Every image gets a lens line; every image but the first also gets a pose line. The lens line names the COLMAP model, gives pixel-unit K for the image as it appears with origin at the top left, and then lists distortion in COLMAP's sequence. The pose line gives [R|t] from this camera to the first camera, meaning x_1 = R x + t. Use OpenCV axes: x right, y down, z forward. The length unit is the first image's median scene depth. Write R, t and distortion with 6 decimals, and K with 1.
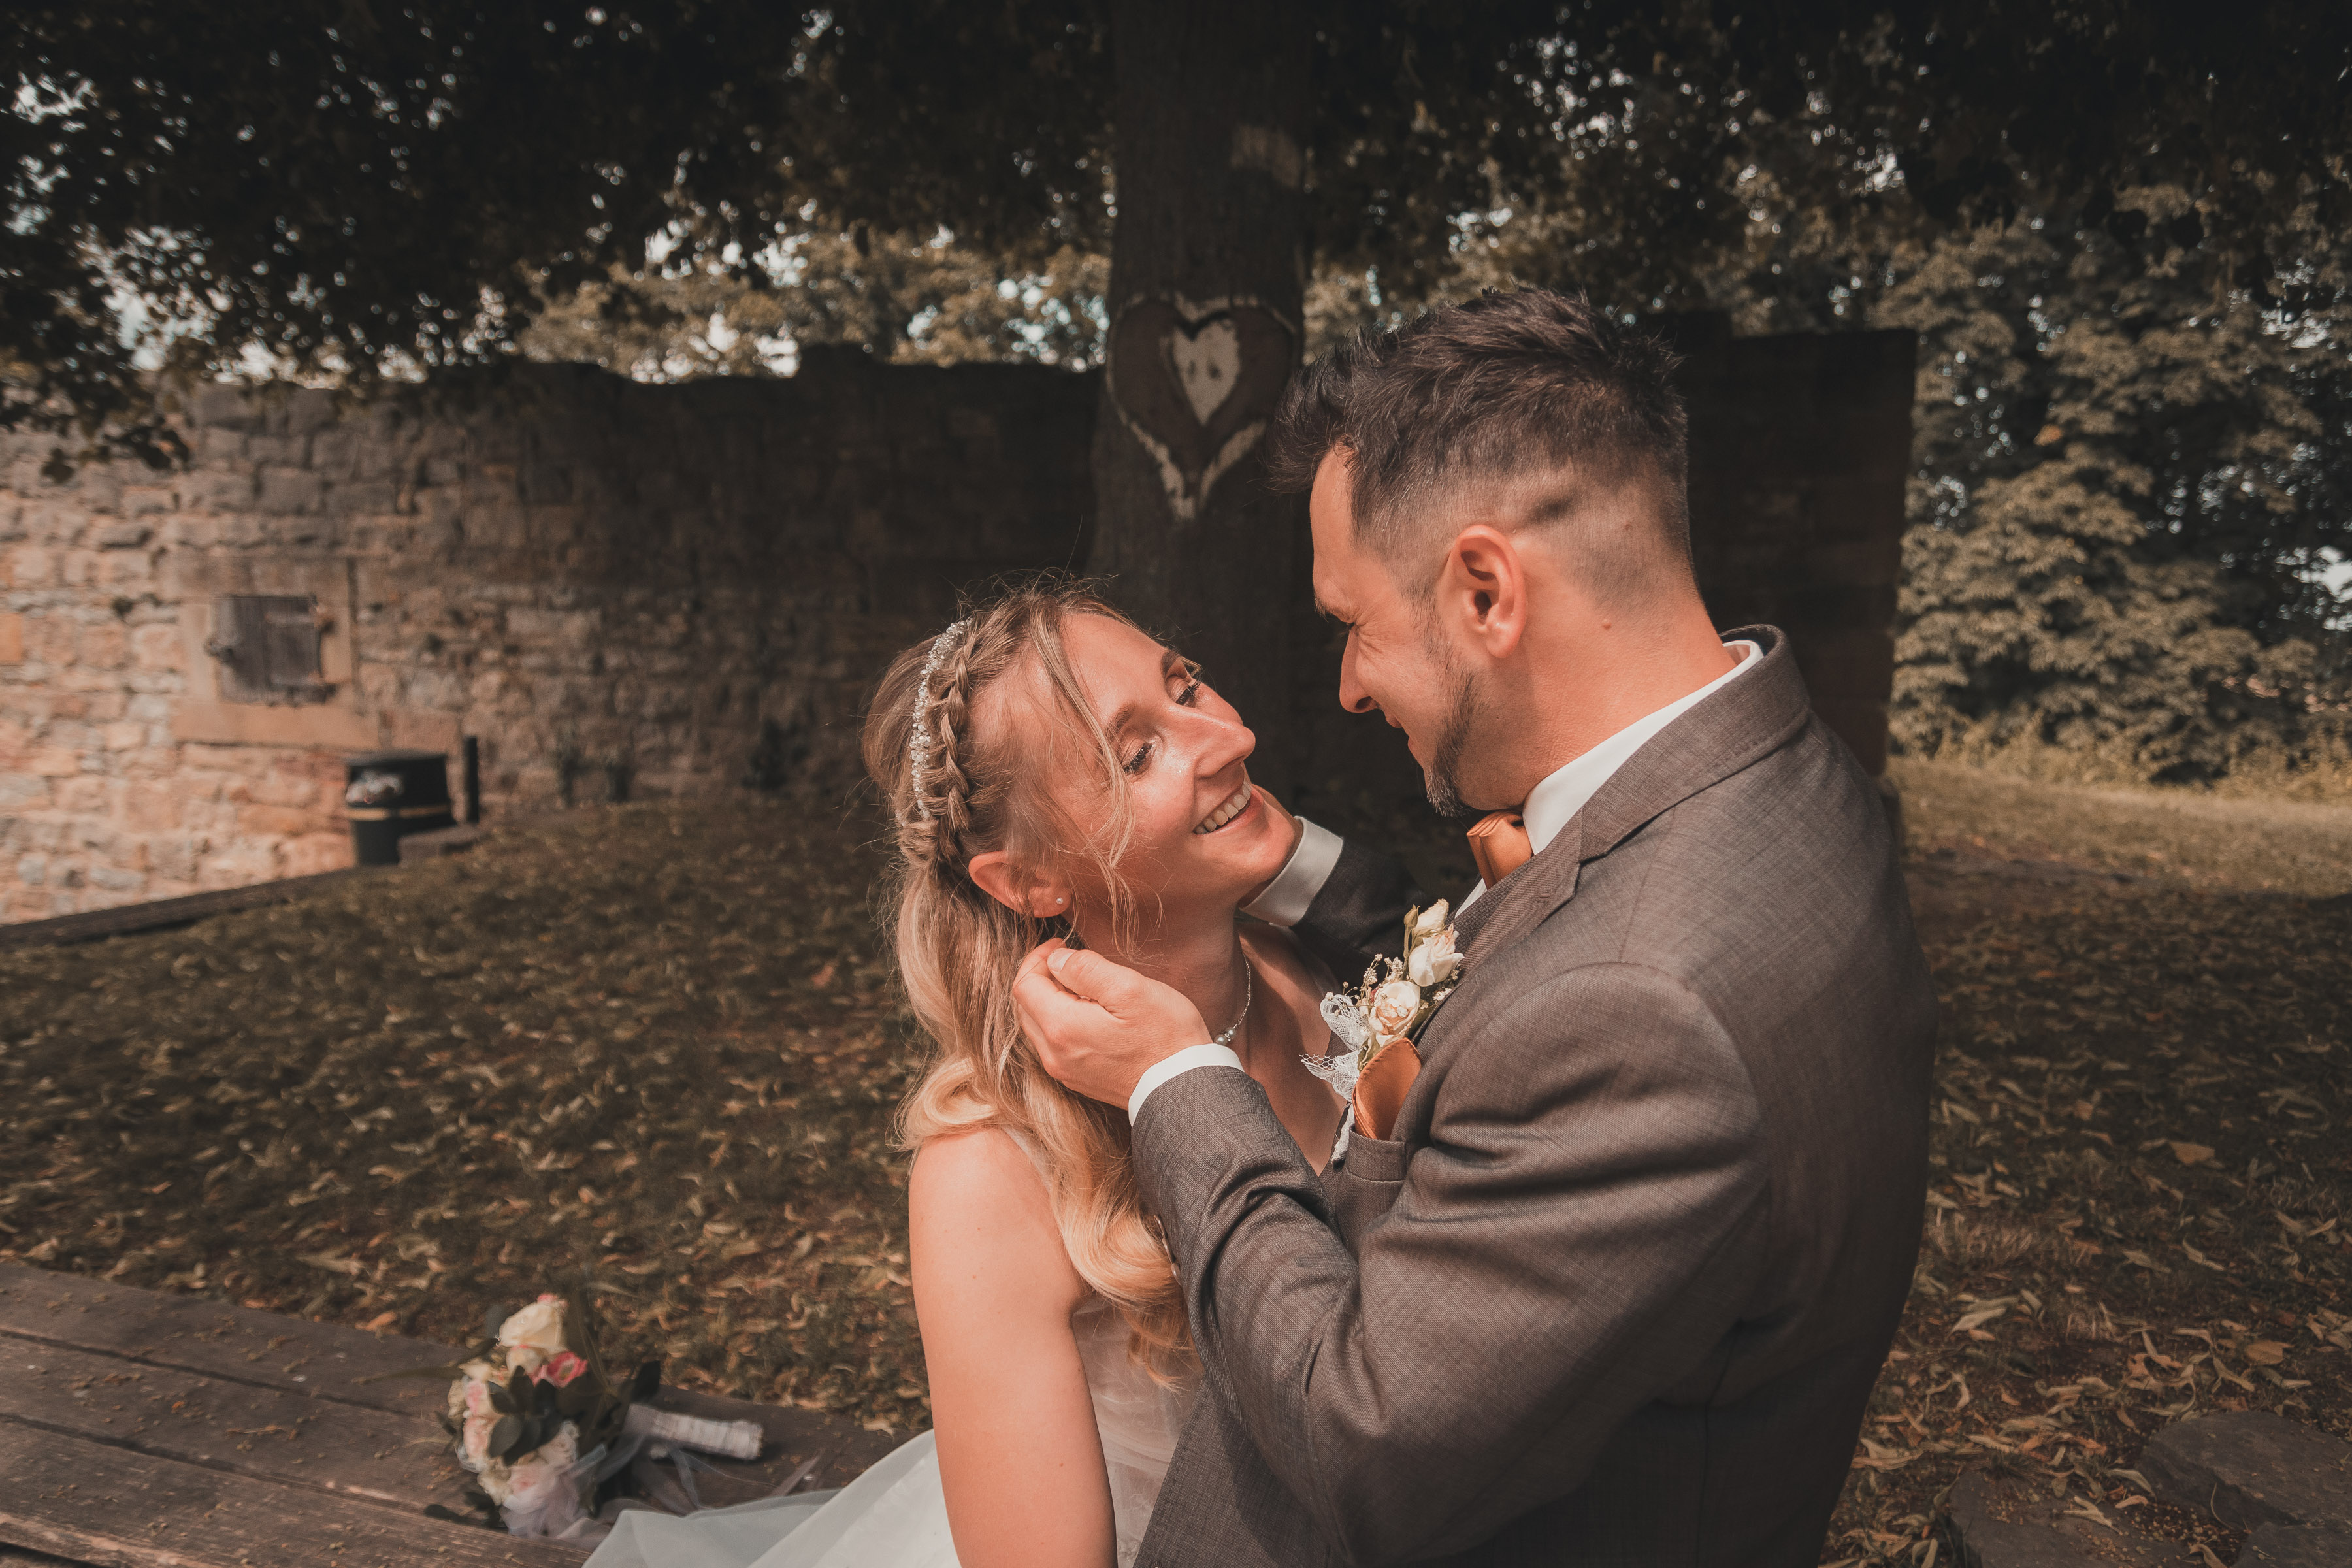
lens RADIAL K [[1767.0, 0, 1175.2], [0, 1767.0, 833.0], [0, 0, 1]] dist [0.006627, -0.002768]
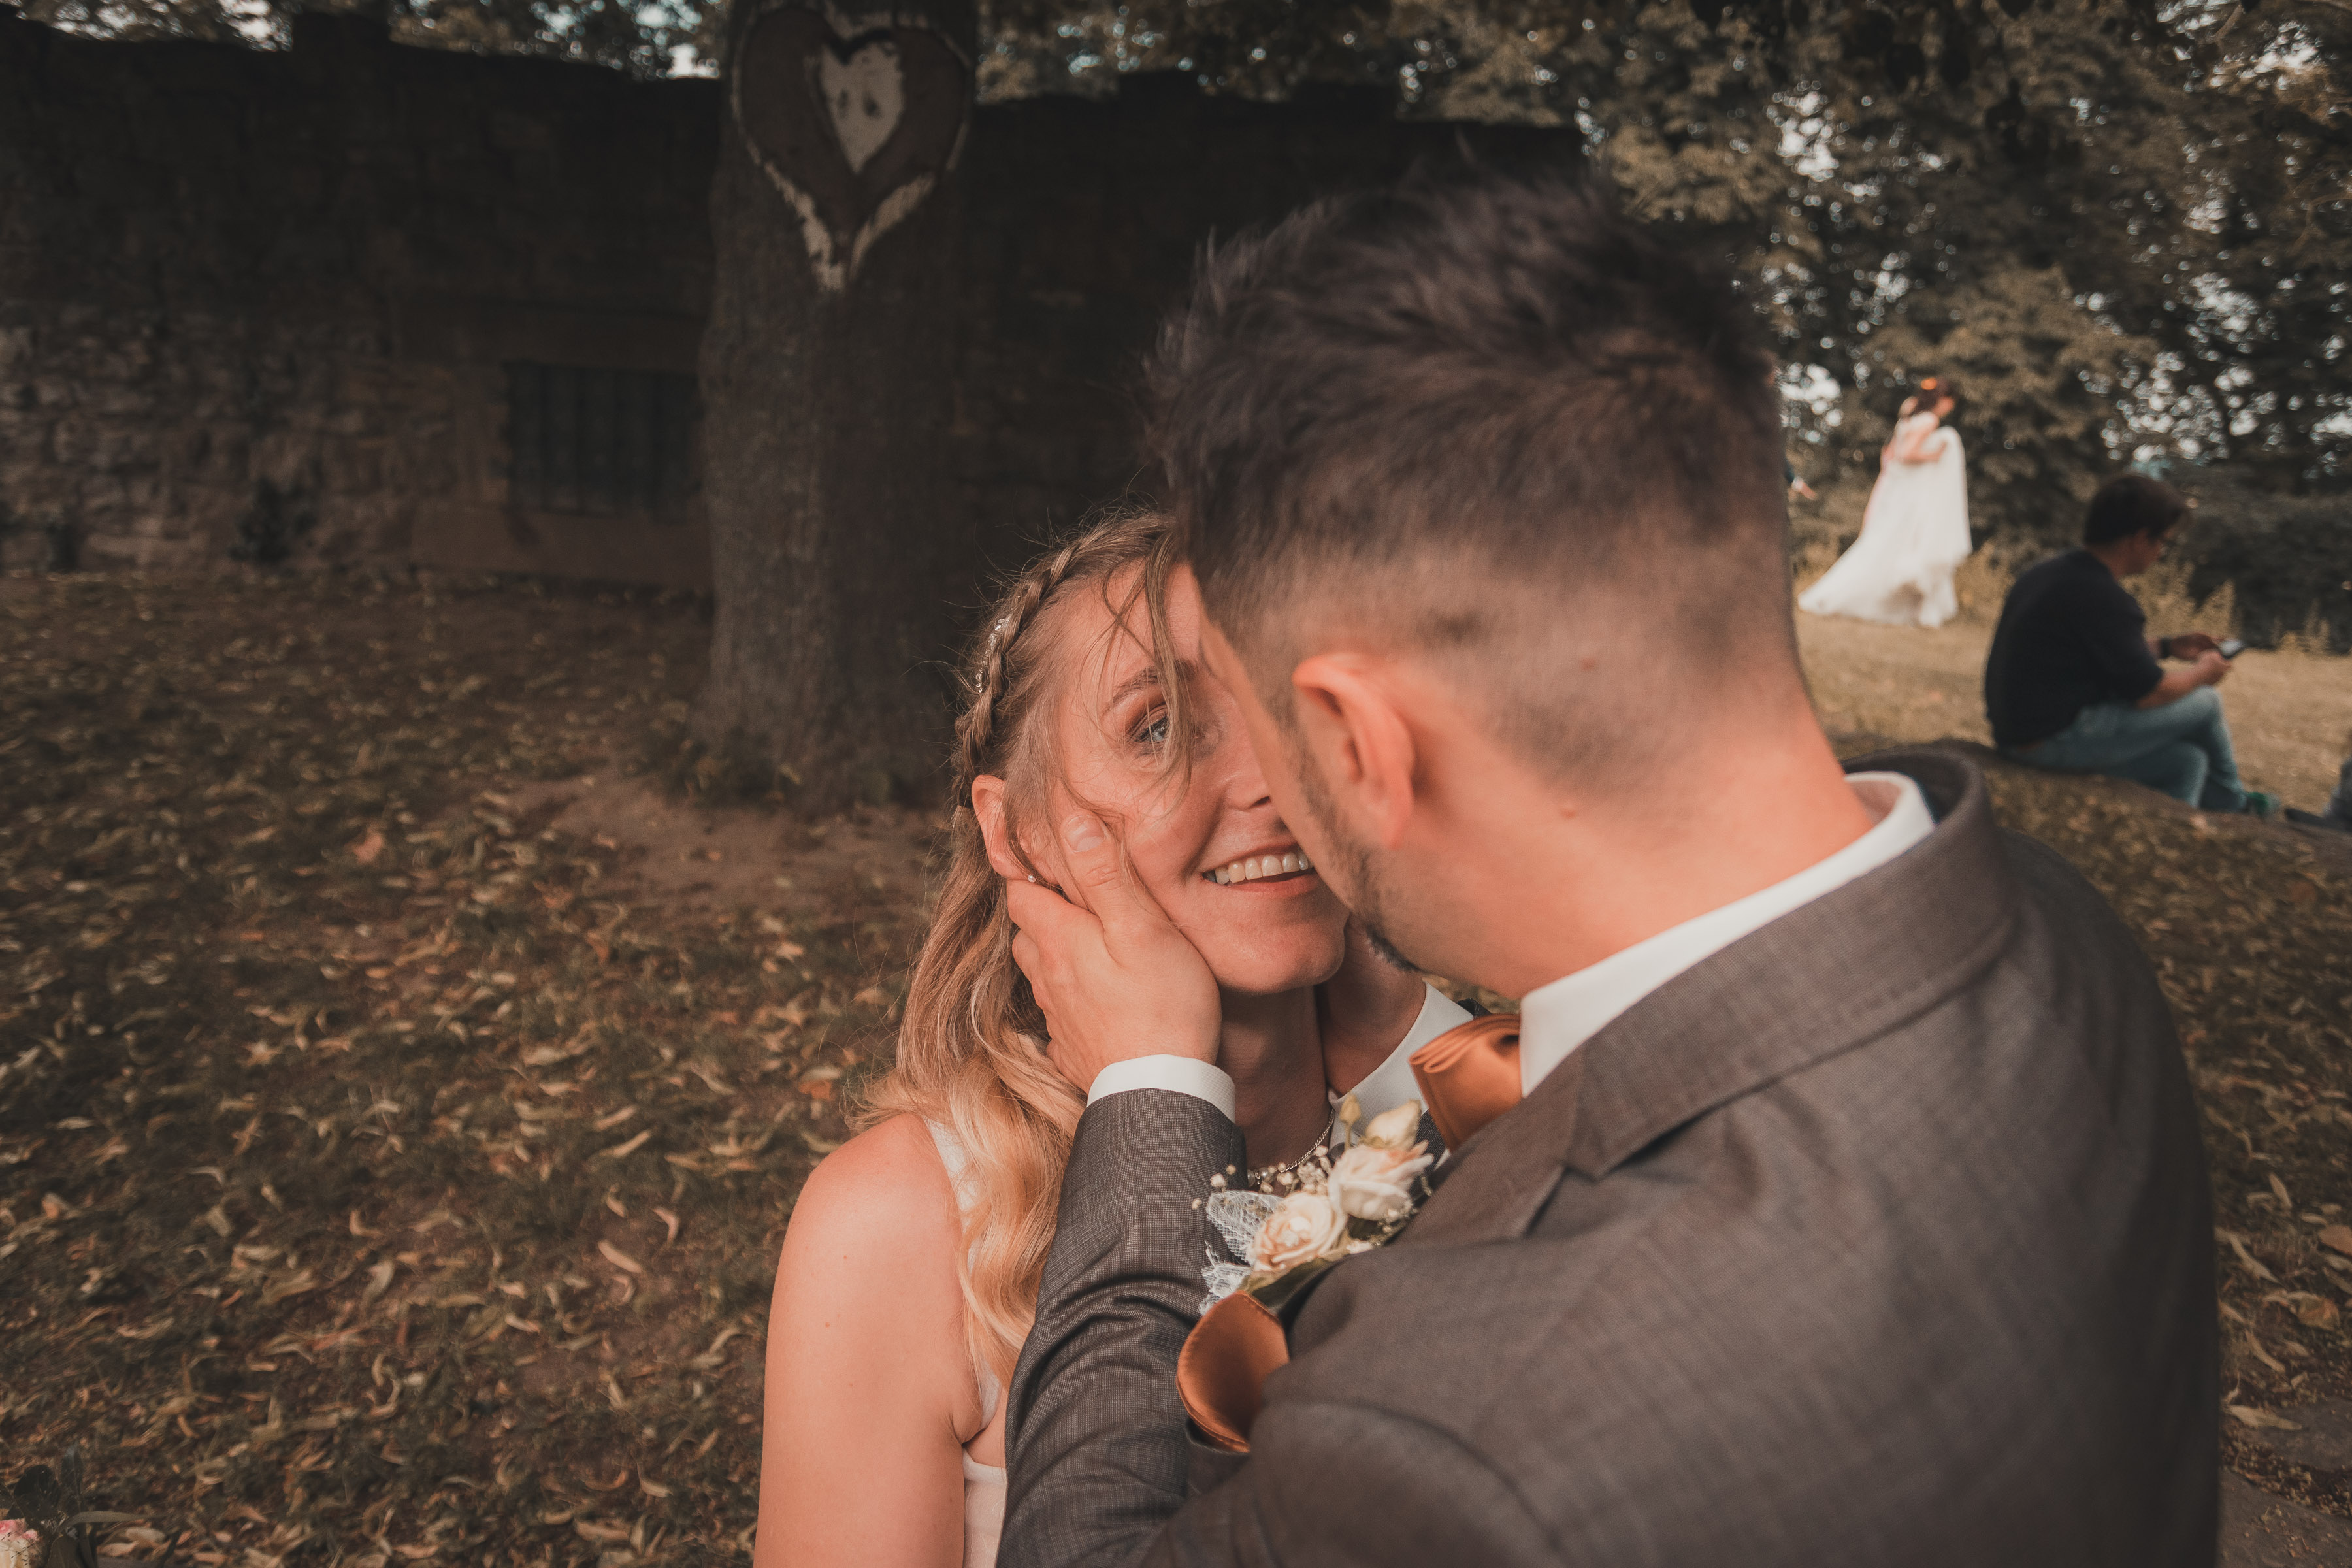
lens RADIAL K [[1690.7, 0, 1115.3], [0, 1690.7, 790.4], [0, 0, 1]] dist [0.002239, -0.004746]
pose [[0.968375, 0.001773, 0.249492, -0.062094], [-0.034550, 0.991293, 0.127057, -0.052005], [-0.247094, -0.131659, 0.960005, 0.184083]]
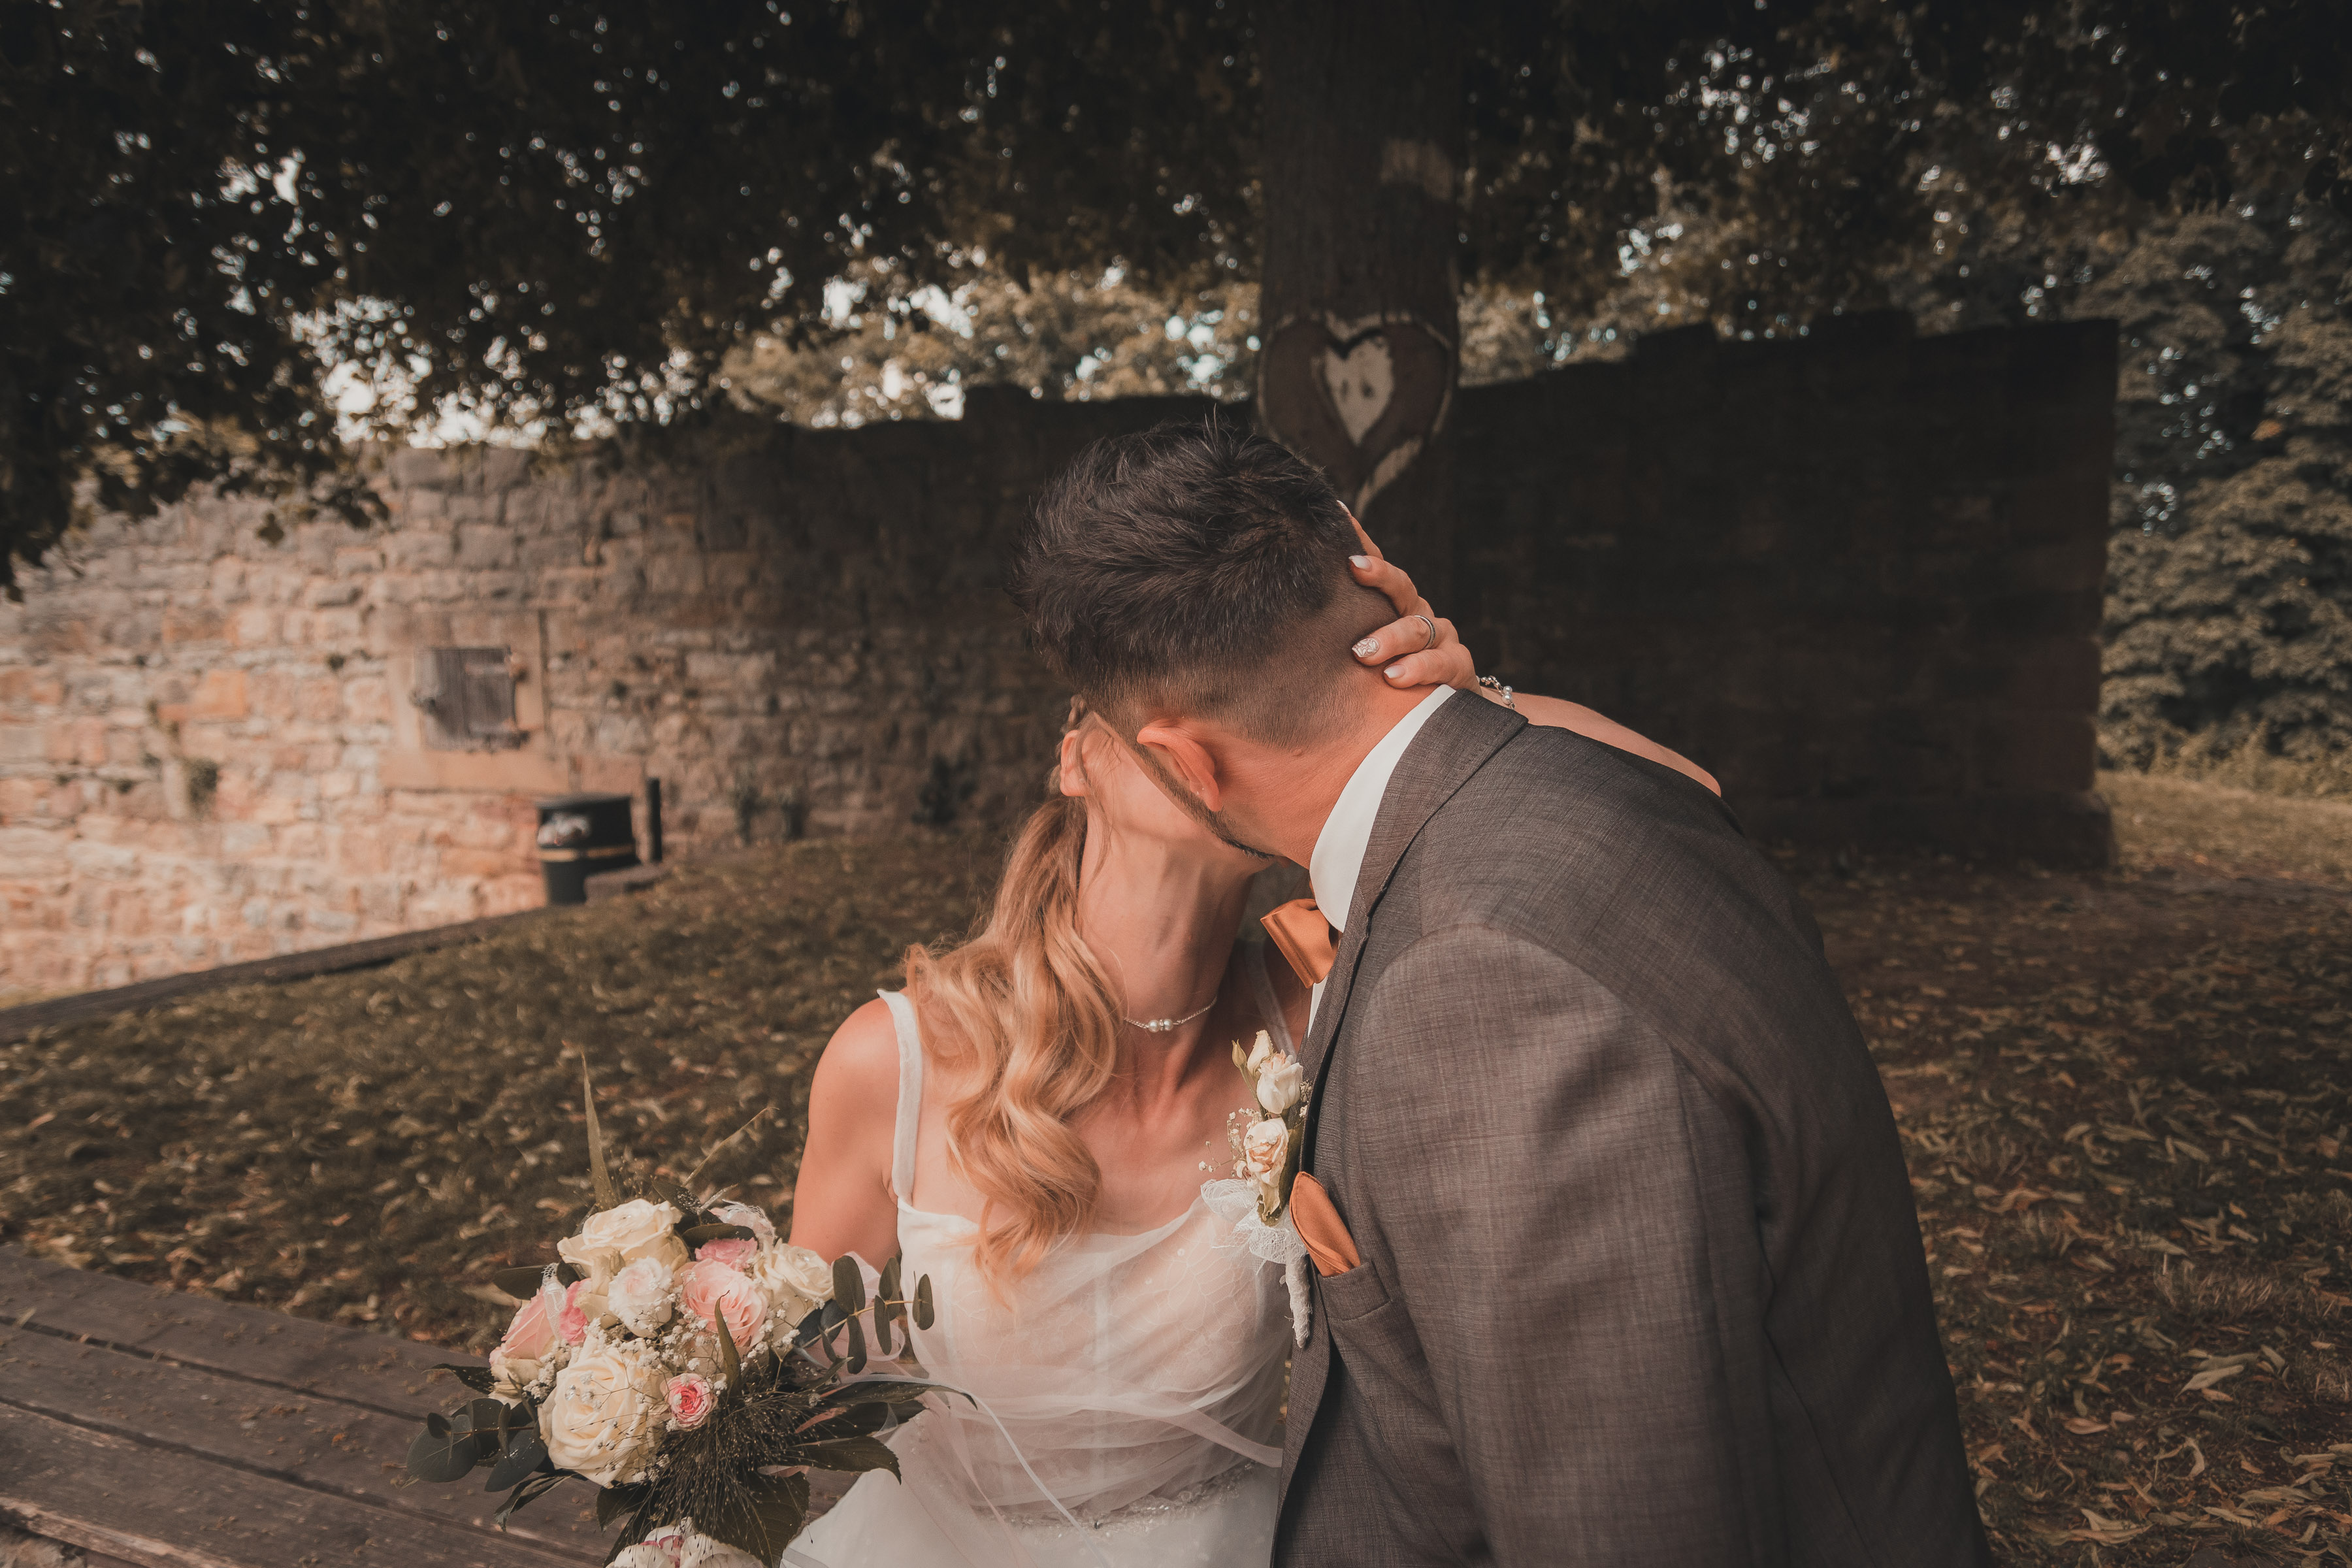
lens RADIAL K [[1752.6, 0, 1177.5], [0, 1752.6, 833.0], [0, 0, 1]] dist [-0.001106, 0.004701]
pose [[0.994729, -0.016305, -0.101236, 0.011809], [0.014401, 0.999706, -0.019517, 0.002262], [0.101524, 0.017956, 0.994671, 0.026100]]
